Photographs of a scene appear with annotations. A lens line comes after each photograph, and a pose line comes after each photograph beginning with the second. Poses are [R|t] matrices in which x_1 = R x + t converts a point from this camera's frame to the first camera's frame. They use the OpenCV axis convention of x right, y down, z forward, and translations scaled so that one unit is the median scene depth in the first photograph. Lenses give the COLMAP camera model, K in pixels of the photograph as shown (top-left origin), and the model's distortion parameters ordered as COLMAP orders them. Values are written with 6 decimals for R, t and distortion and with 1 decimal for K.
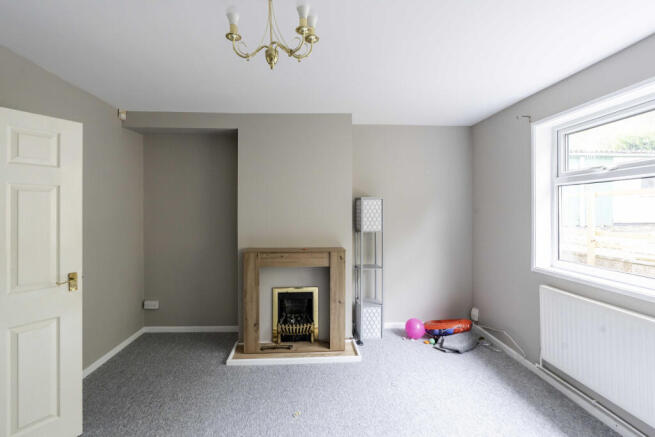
lens RADIAL K [[308.7, 0, 326.3], [0, 308.7, 213.4], [0, 0, 1]] dist [-0.000648, 0.000441]
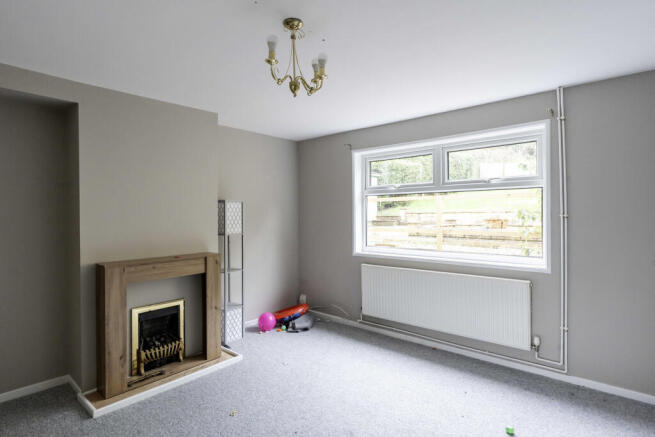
lens RADIAL K [[368.2, 0, 327.5], [0, 368.2, 218.5], [0, 0, 1]] dist [0.003453, 0.001151]
pose [[0.668795, -0.014461, 0.743306, -0.573872], [0.013182, 0.999884, 0.007592, 0.002414], [-0.743330, 0.004720, 0.668908, -0.033441]]
